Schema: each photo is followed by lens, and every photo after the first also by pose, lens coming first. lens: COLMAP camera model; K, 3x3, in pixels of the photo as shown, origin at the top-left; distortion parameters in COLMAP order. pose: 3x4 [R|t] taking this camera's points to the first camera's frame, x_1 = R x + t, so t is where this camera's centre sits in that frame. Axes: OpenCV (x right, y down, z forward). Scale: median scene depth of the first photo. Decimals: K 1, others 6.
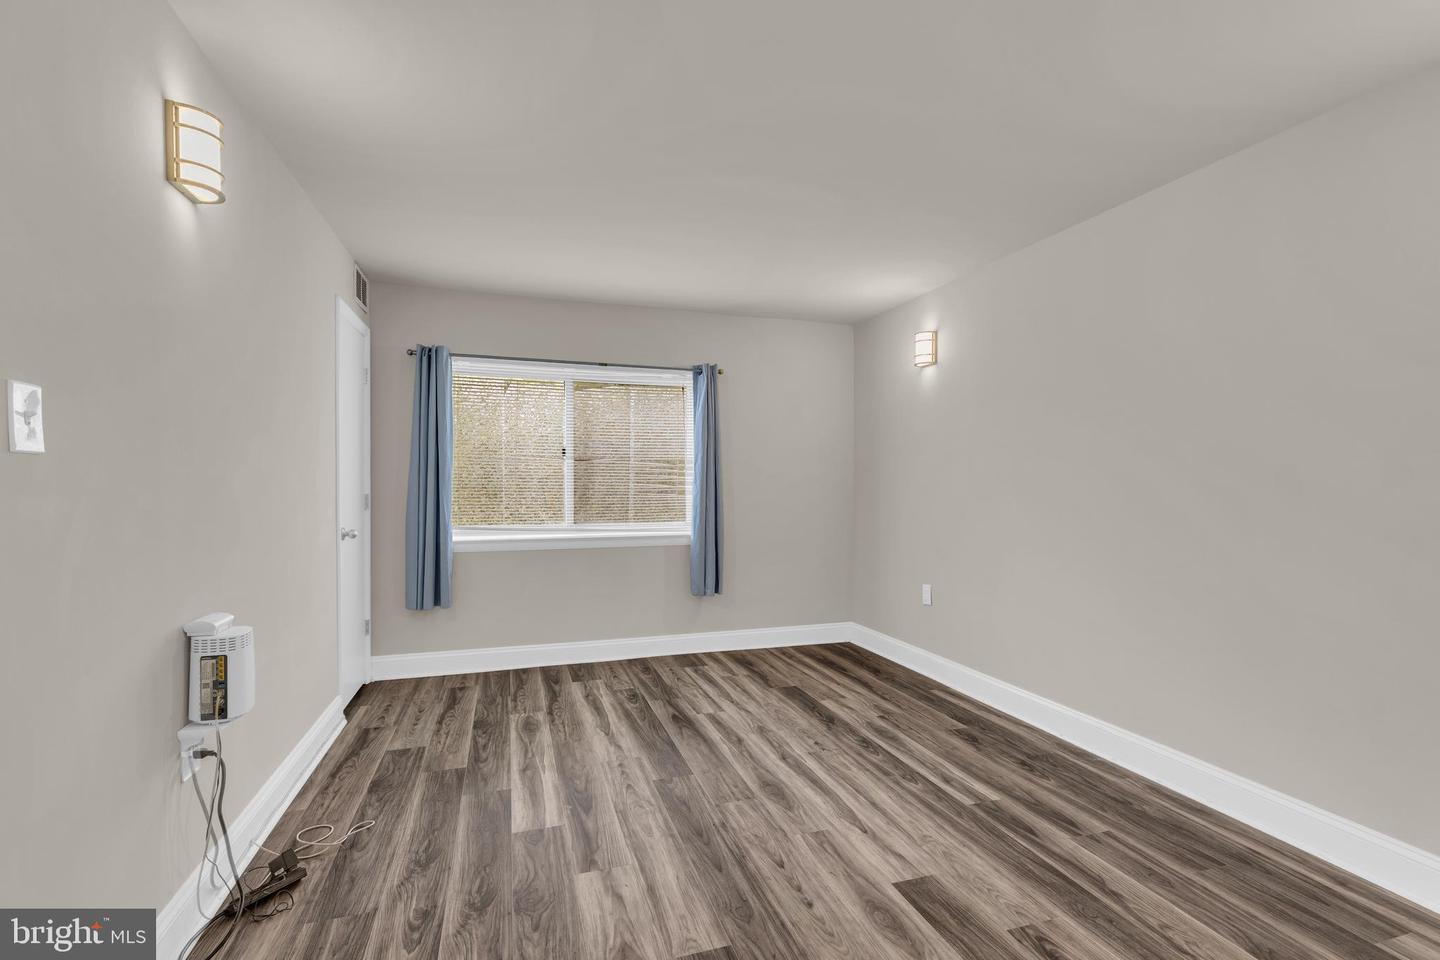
lens RADIAL K [[649.3, 0, 718.1], [0, 649.3, 480.9], [0, 0, 1]] dist [0.000257, -0.000256]
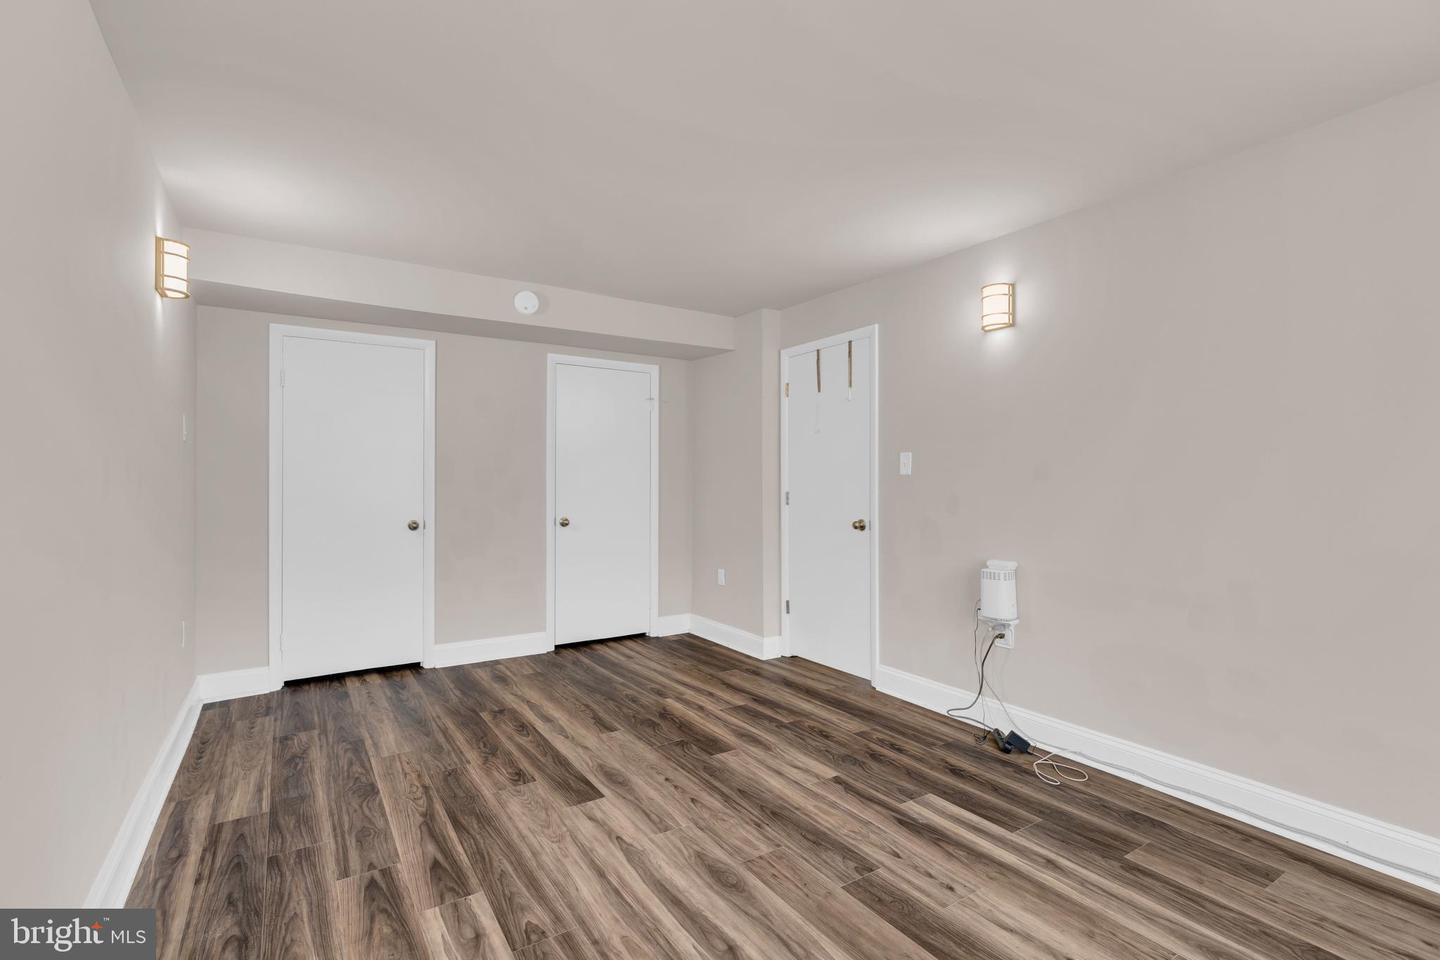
lens RADIAL K [[649.3, 0, 718.1], [0, 649.3, 480.9], [0, 0, 1]] dist [0.000257, -0.000256]
pose [[-0.962678, -0.005077, -0.270600, 0.347111], [-0.003427, 0.999973, -0.006570, 0.004649], [0.270626, -0.005398, -0.962669, 1.976683]]
